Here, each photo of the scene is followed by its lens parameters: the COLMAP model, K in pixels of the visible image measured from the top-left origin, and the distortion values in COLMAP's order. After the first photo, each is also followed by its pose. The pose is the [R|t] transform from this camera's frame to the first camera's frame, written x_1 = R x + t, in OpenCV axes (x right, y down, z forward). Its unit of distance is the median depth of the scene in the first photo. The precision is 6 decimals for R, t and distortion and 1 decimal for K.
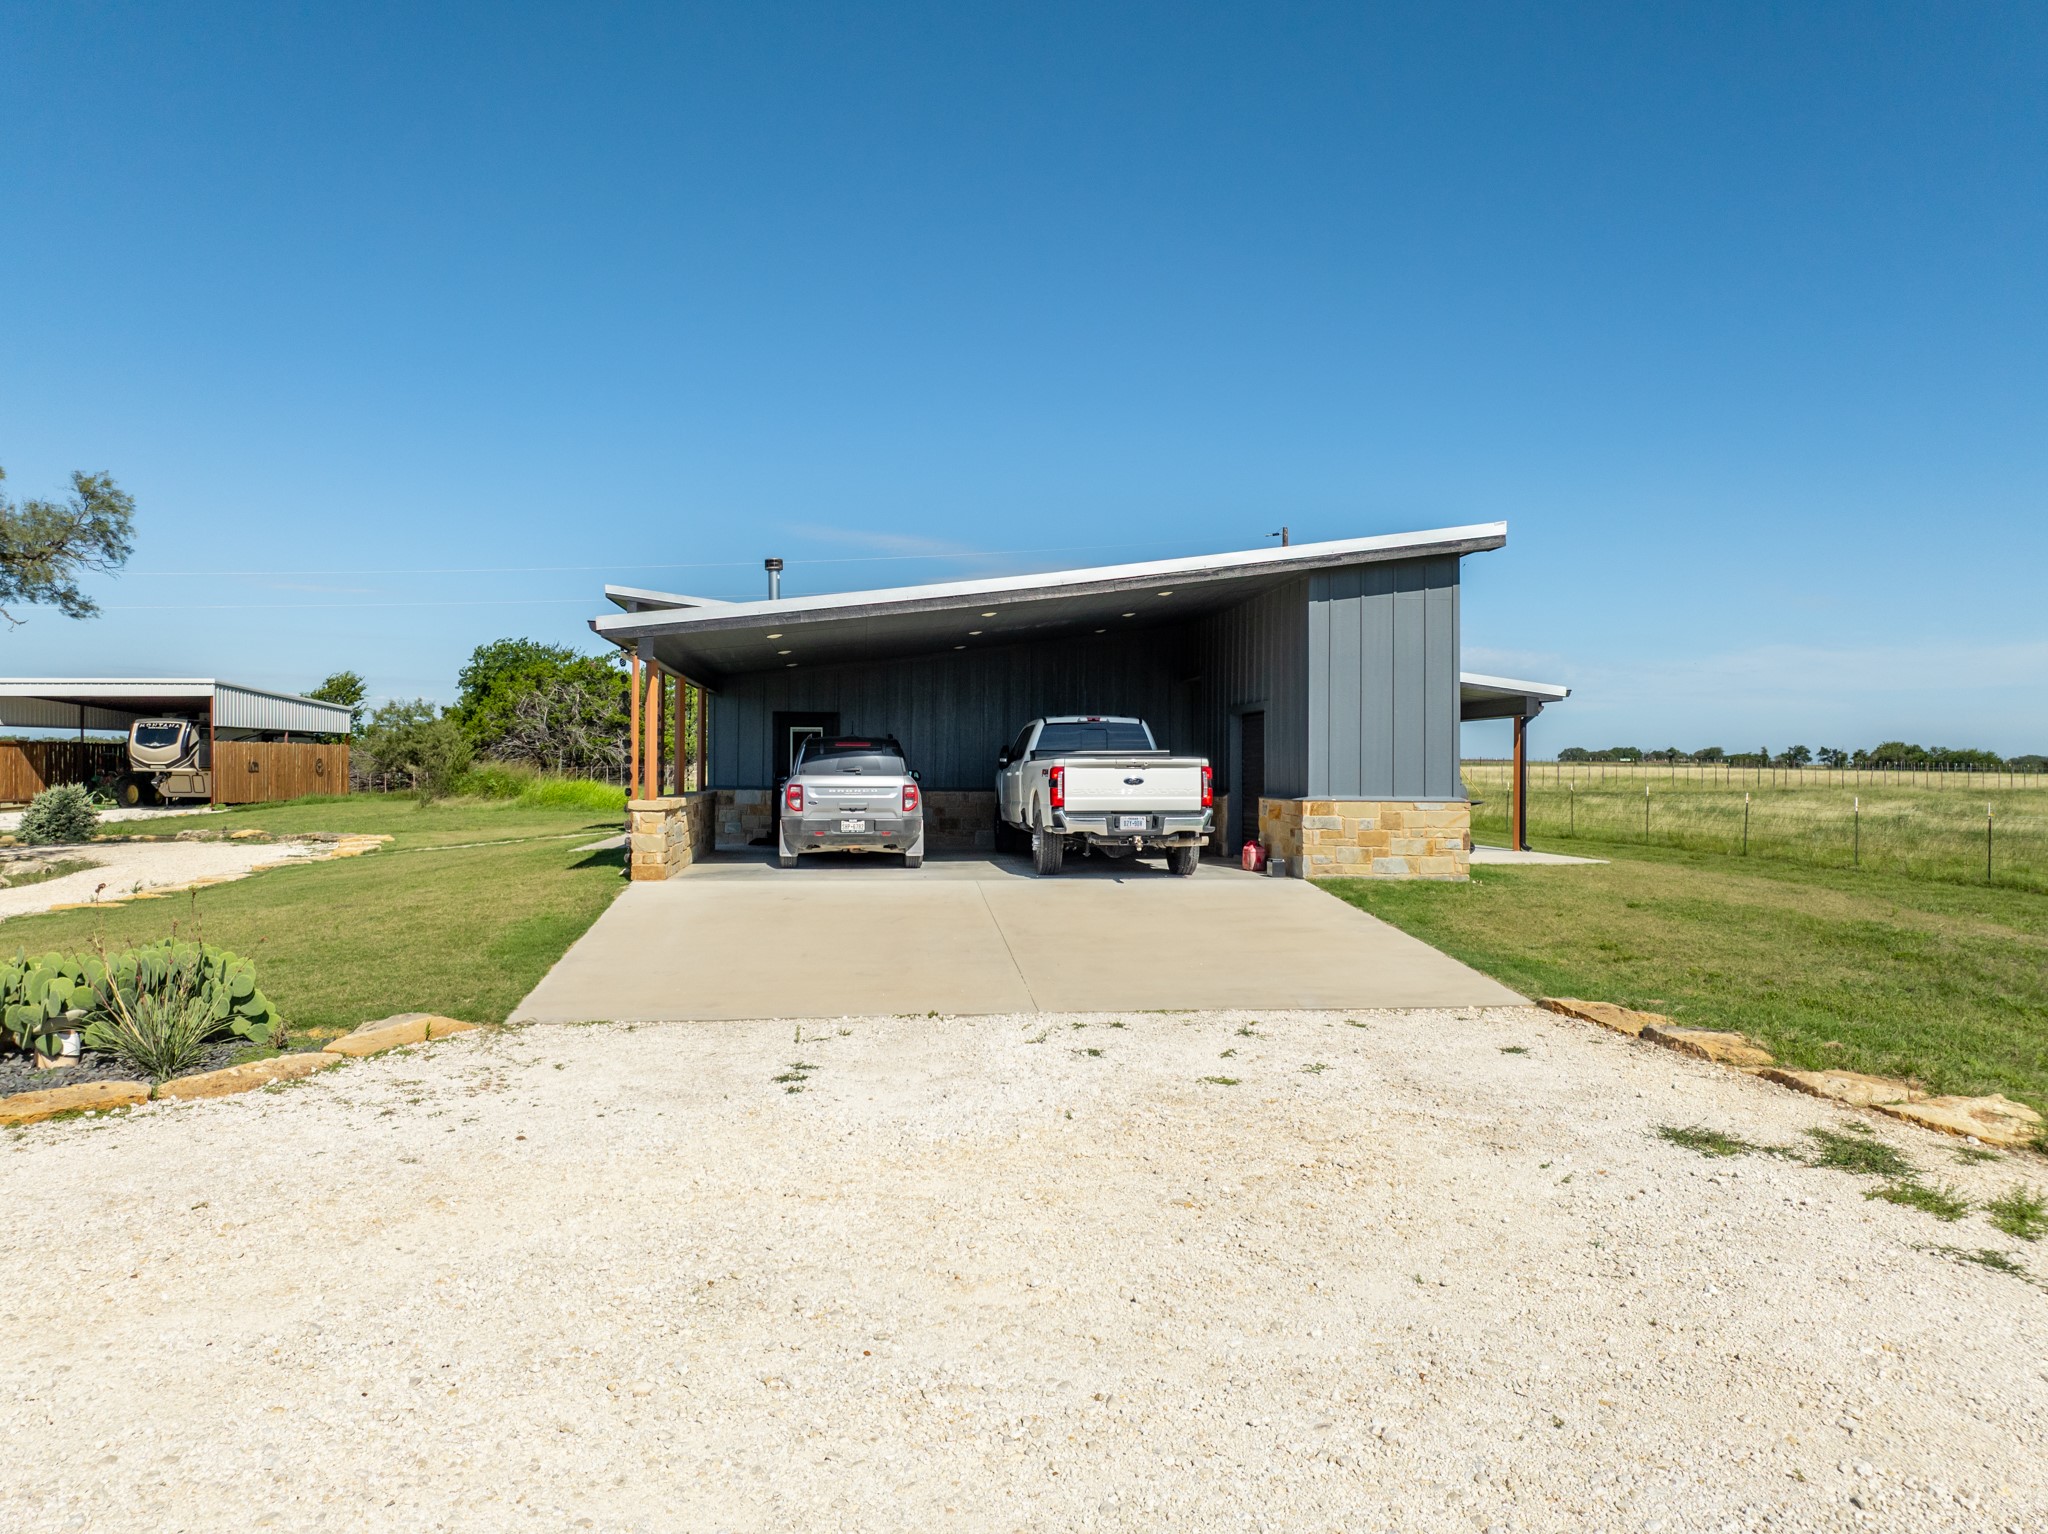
lens RADIAL K [[1447.7, 0, 1024.0], [0, 1447.7, 767.0], [0, 0, 1]] dist [-0.031866, -0.003136]
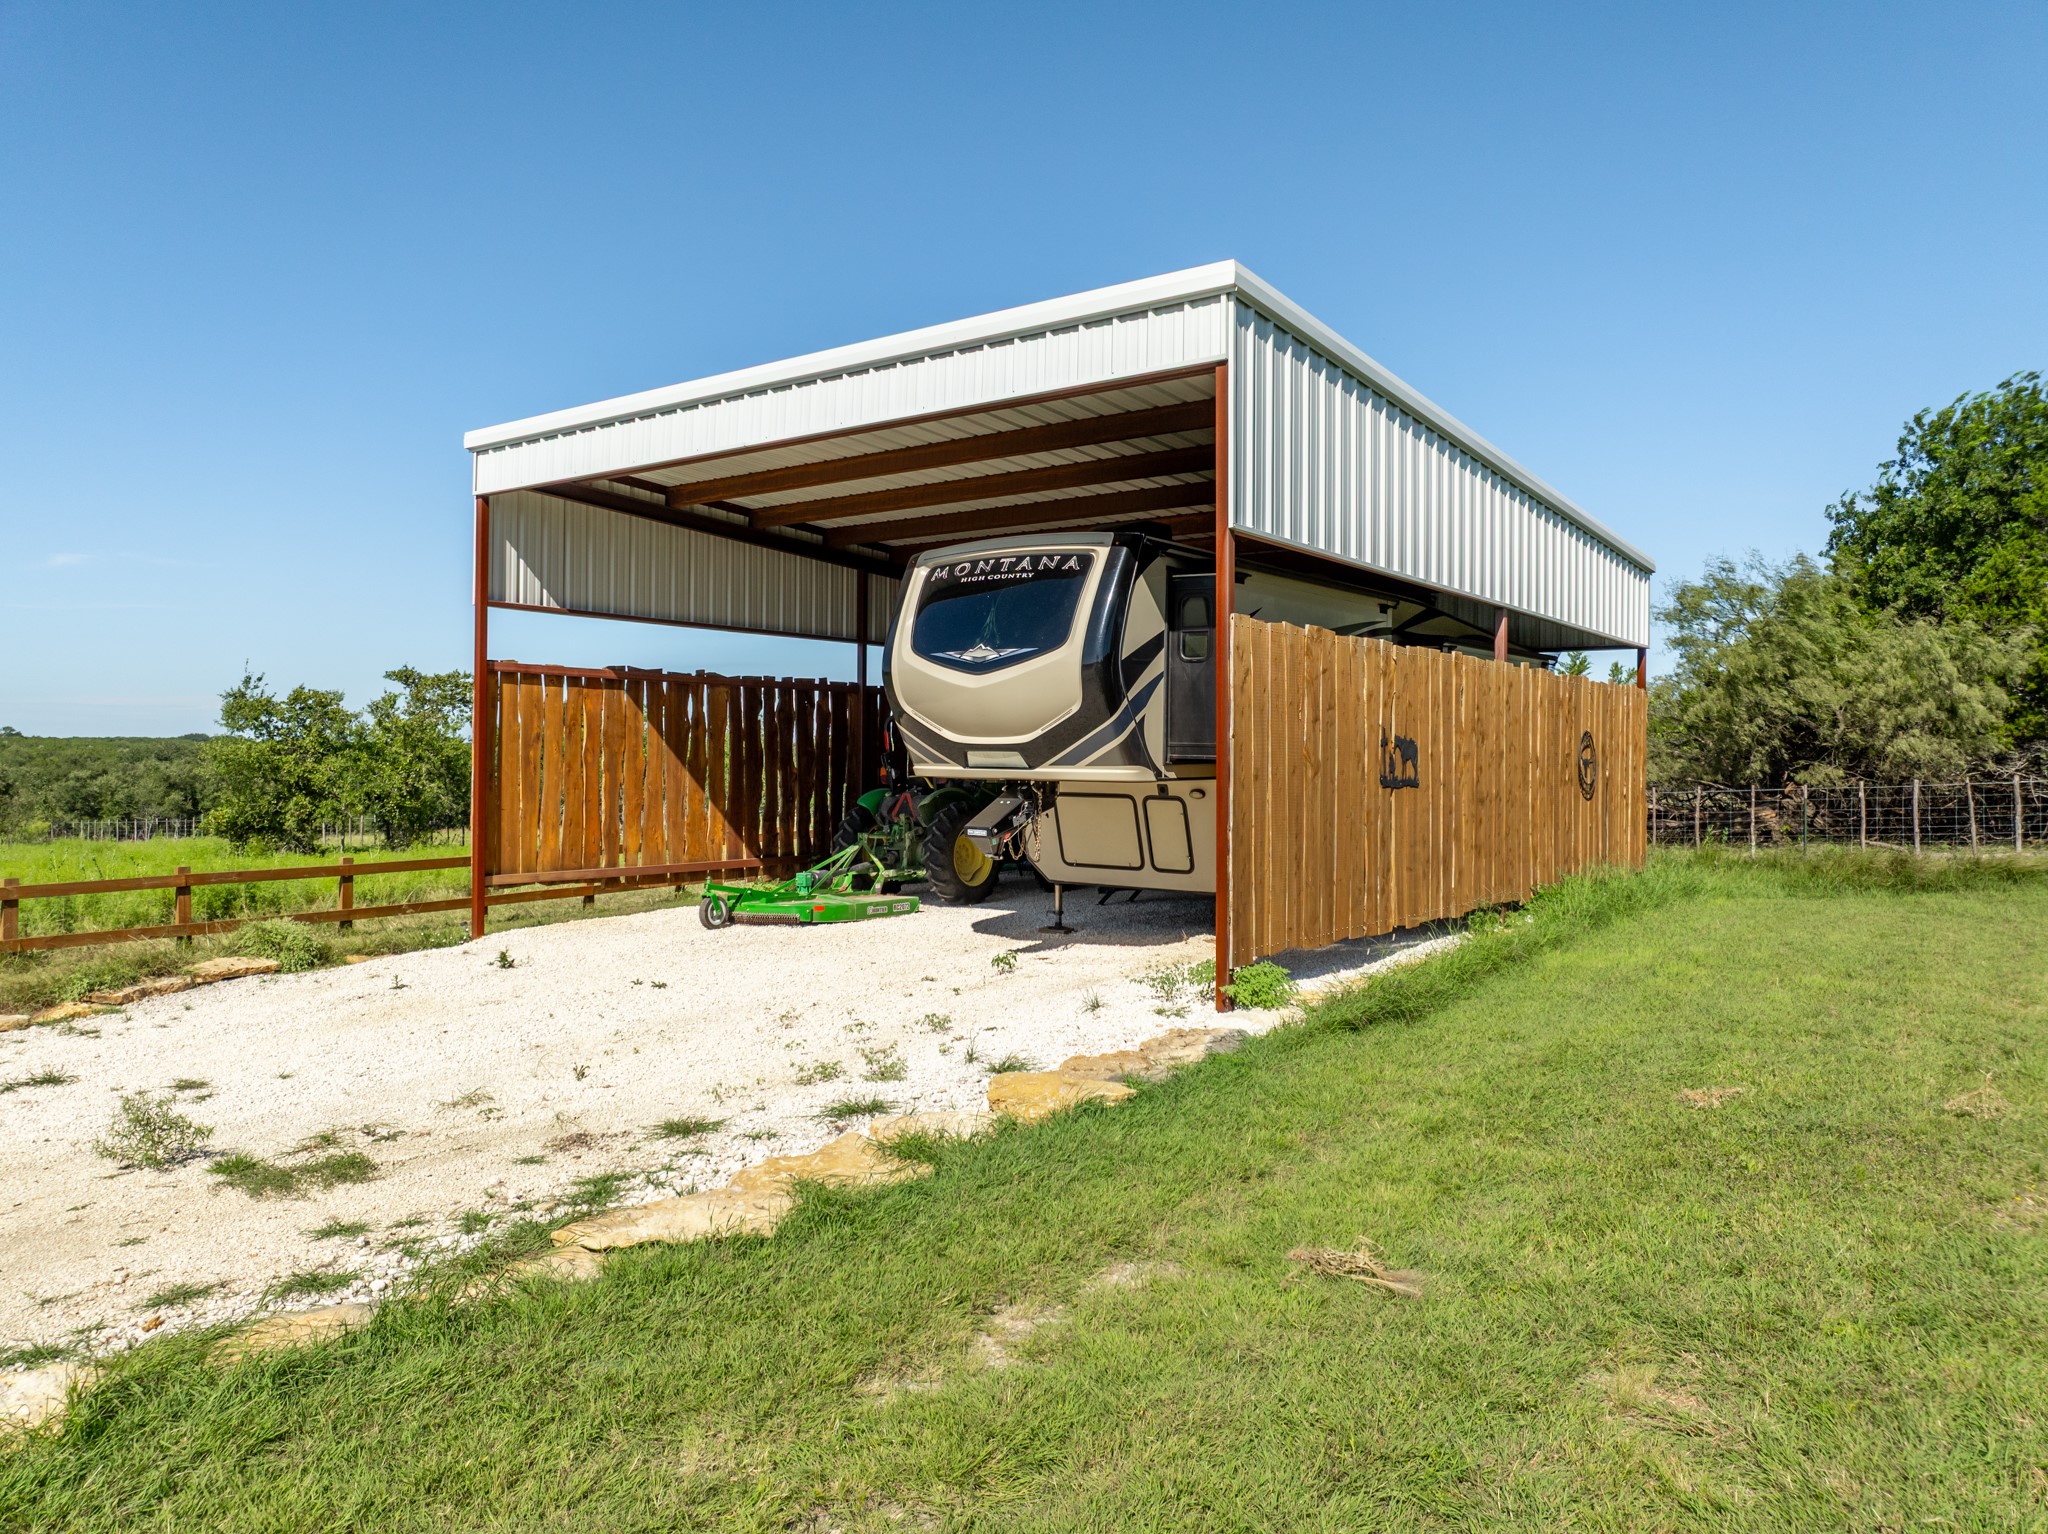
lens RADIAL K [[1447.7, 0, 1024.0], [0, 1447.7, 767.0], [0, 0, 1]] dist [-0.031866, -0.003136]
pose [[0.796192, 0.003631, -0.605033, -0.463751], [-0.002900, 0.999993, 0.002186, 0.000555], [0.605037, 0.000014, 0.796197, 0.817463]]
